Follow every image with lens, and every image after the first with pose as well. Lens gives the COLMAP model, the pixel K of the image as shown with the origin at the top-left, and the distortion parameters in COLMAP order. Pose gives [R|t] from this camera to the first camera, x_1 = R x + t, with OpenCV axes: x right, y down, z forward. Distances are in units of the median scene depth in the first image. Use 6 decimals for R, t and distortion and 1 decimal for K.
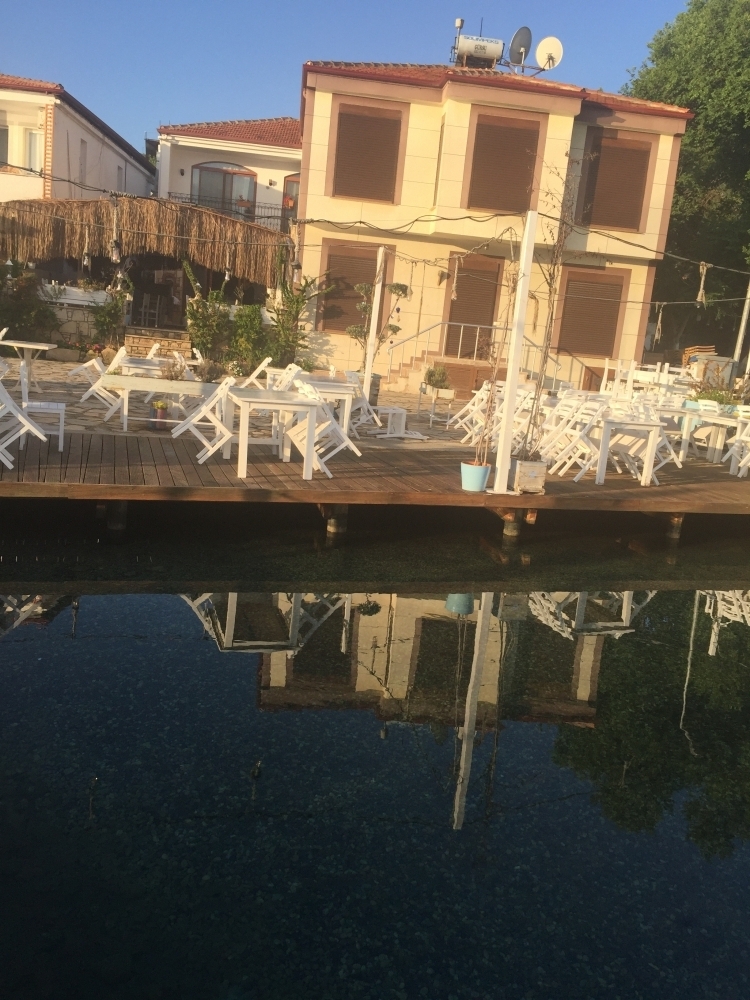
lens RADIAL K [[847.0, 0, 375.0], [0, 847.0, 500.0], [0, 0, 1]] dist [0.080759, -0.112672]
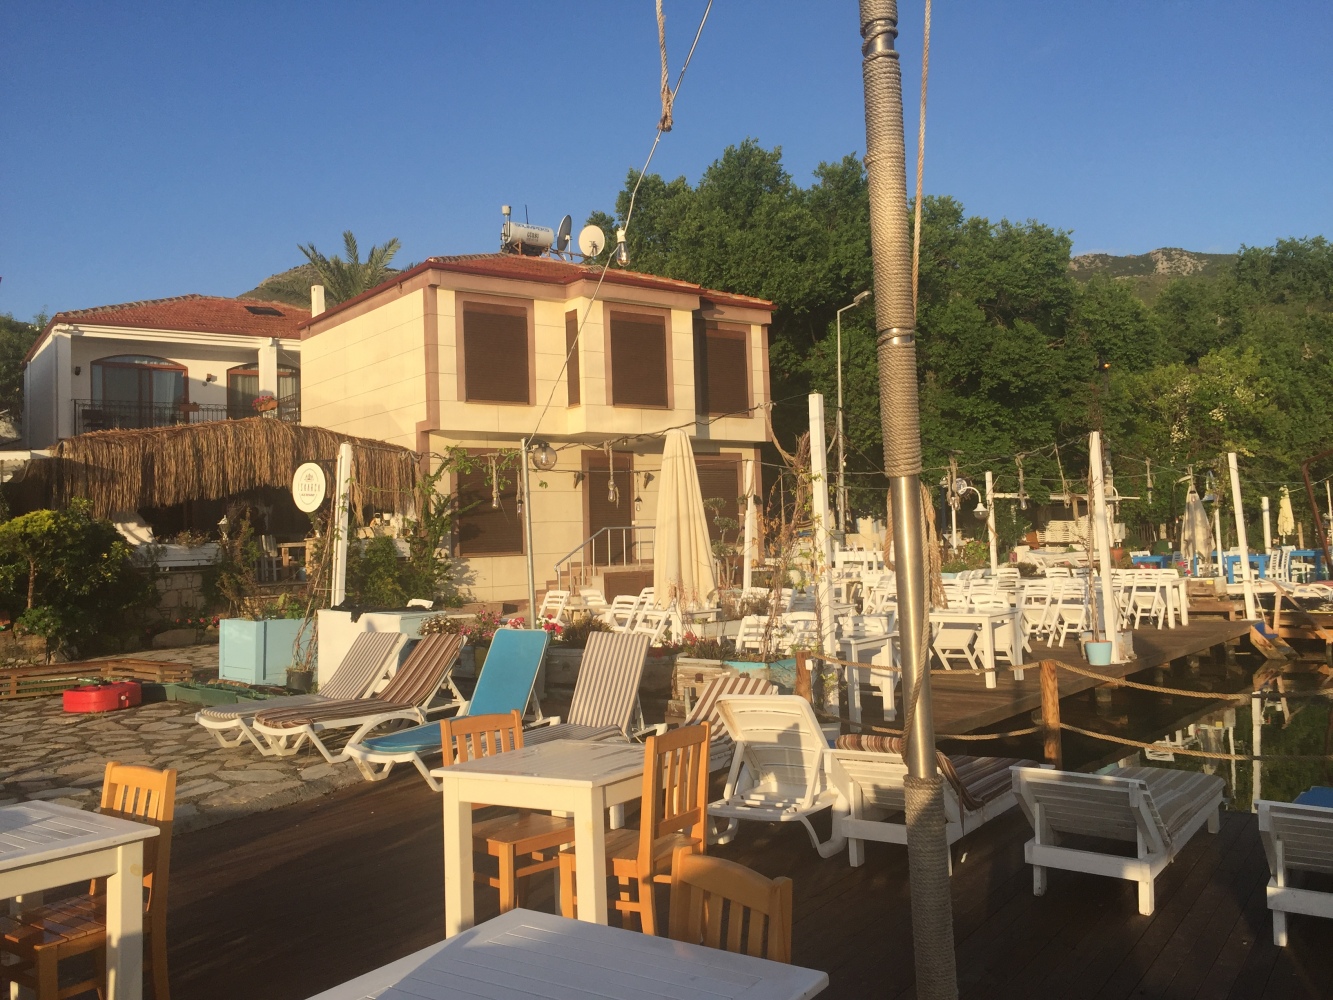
lens RADIAL K [[1129.0, 0, 675.3], [0, 1129.0, 473.6], [0, 0, 1]] dist [0.080759, -0.112672]
pose [[0.845163, -0.093898, 0.526197, -0.447491], [0.212053, 0.962565, -0.168827, -0.047911], [-0.490646, 0.254268, 0.833435, -0.024265]]
